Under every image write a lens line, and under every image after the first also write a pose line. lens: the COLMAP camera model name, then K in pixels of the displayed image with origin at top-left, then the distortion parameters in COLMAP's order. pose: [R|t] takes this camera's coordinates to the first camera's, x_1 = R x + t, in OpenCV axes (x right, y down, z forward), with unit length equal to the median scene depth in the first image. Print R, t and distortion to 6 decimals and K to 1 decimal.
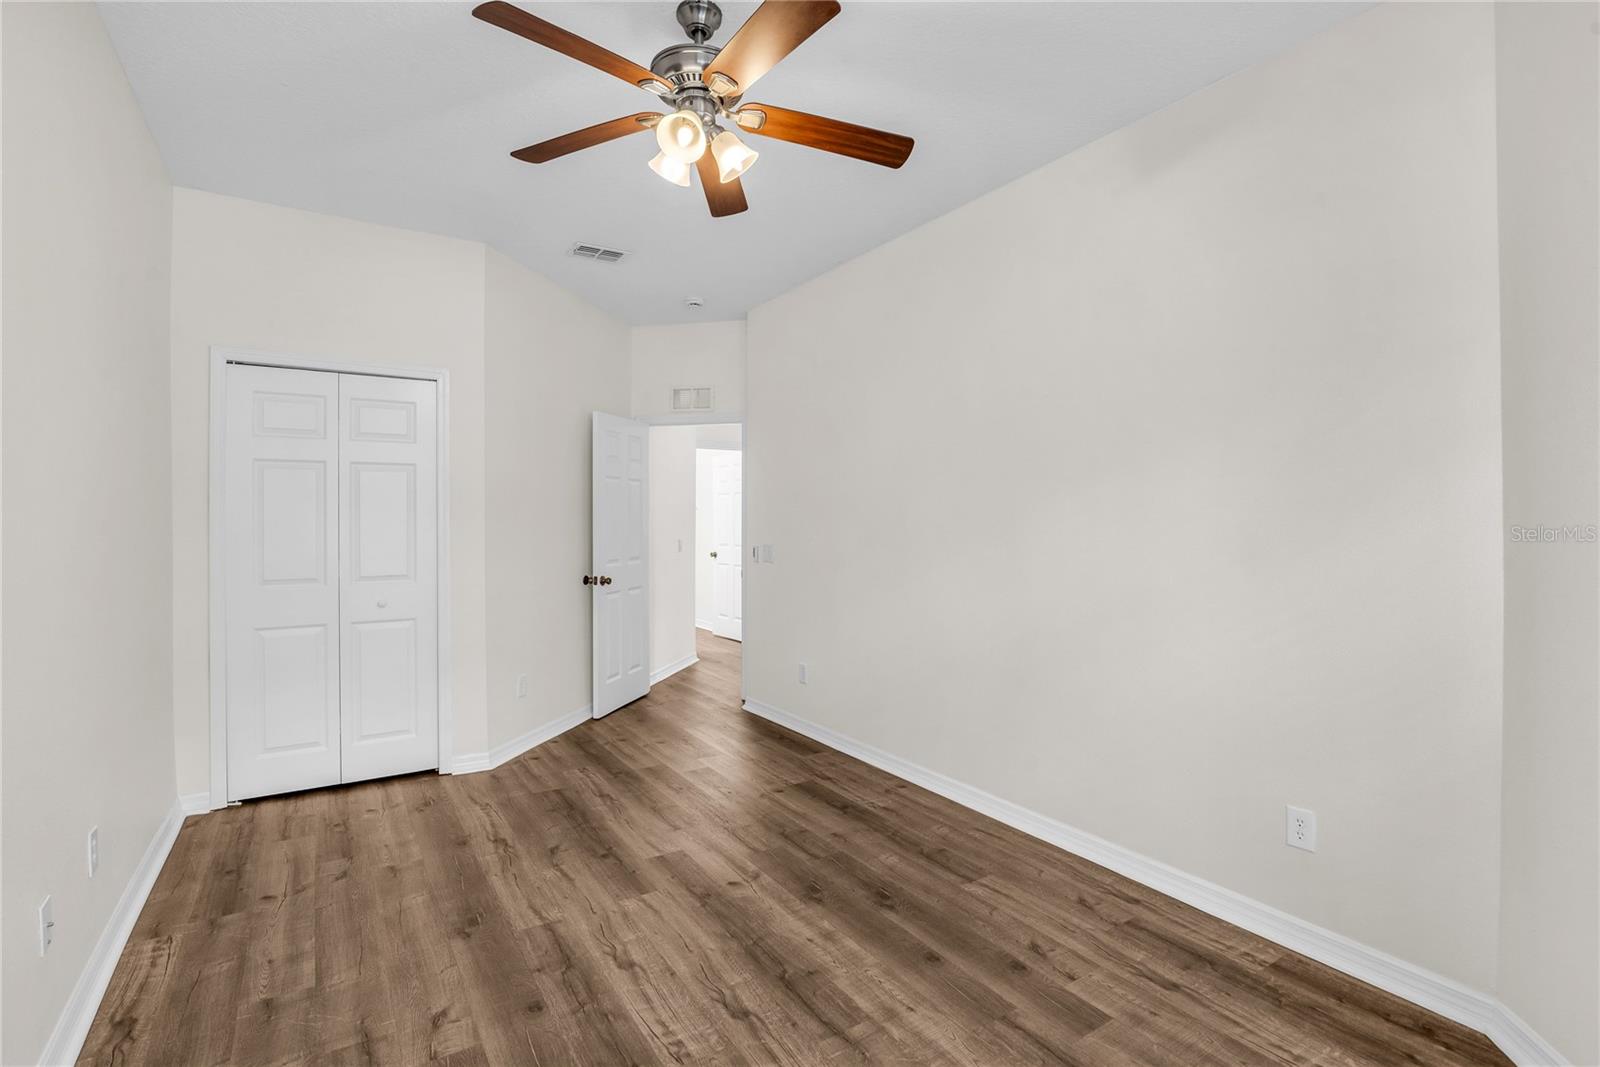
lens RADIAL K [[760.9, 0, 800.0], [0, 760.9, 533.5], [0, 0, 1]] dist [-0.021122, -0.000335]
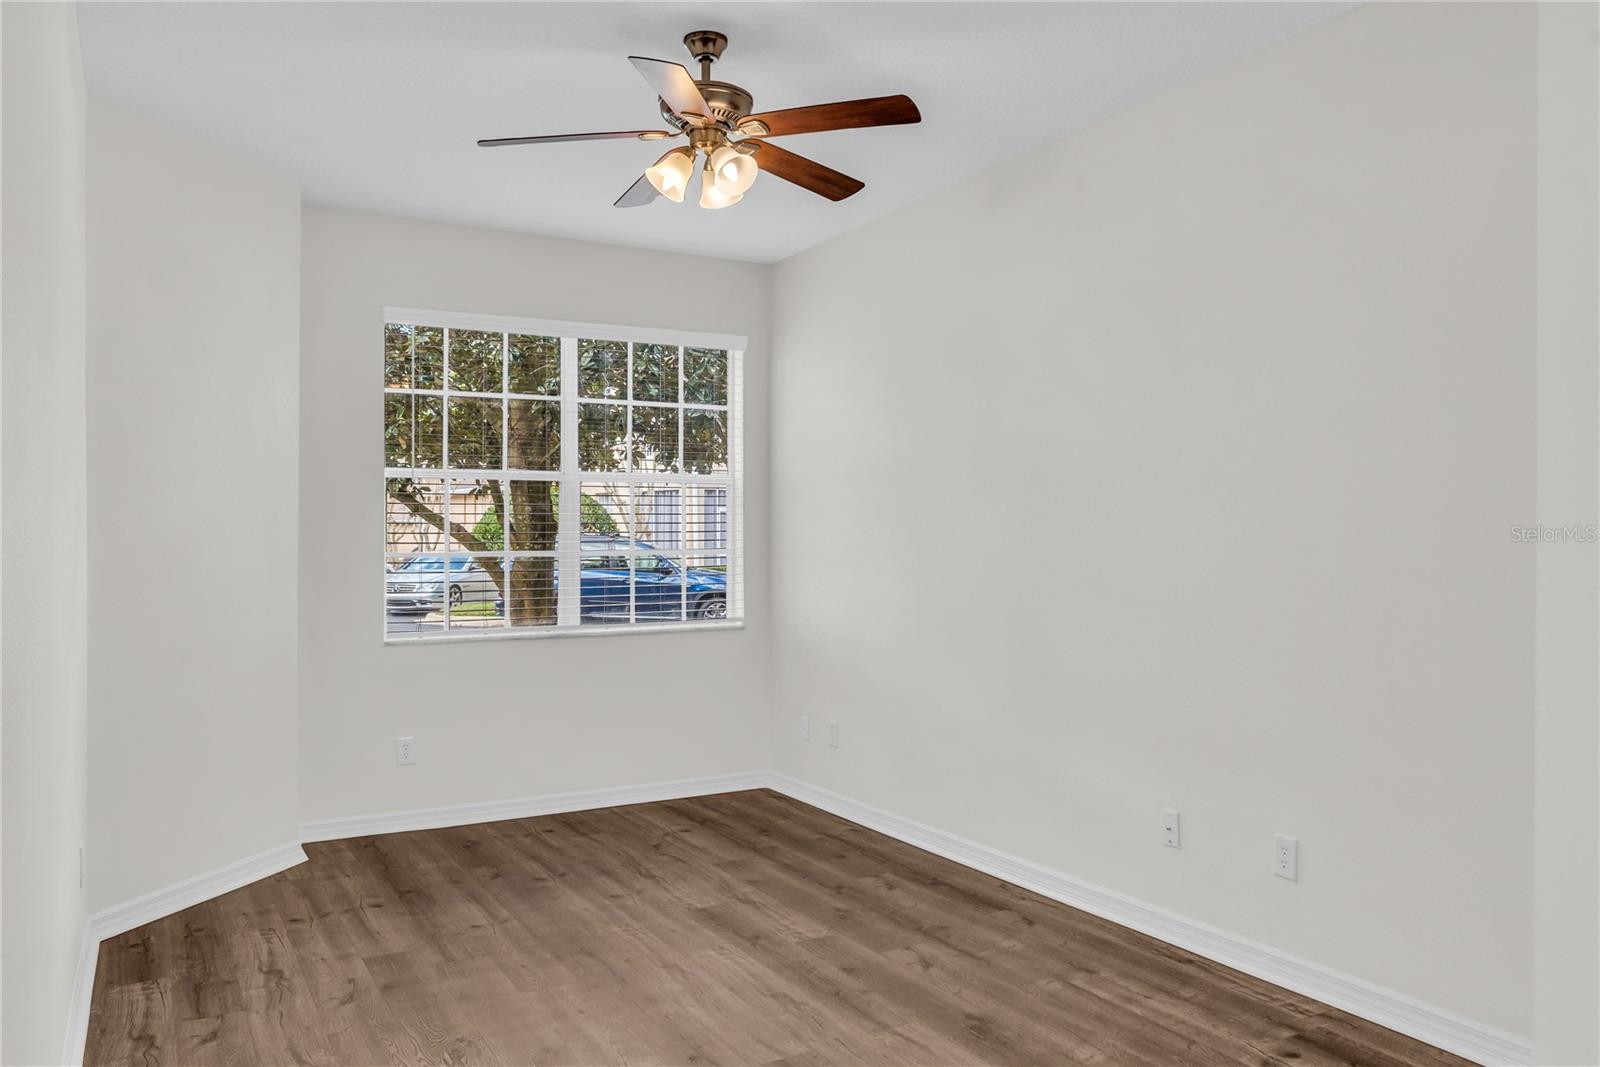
lens RADIAL K [[760.9, 0, 800.0], [0, 760.9, 533.5], [0, 0, 1]] dist [-0.021122, -0.000335]
pose [[-0.999867, 0.000865, 0.016308, -0.273530], [0.001062, 0.999927, 0.012060, -0.041639], [-0.016297, 0.012075, -0.999794, 1.975124]]
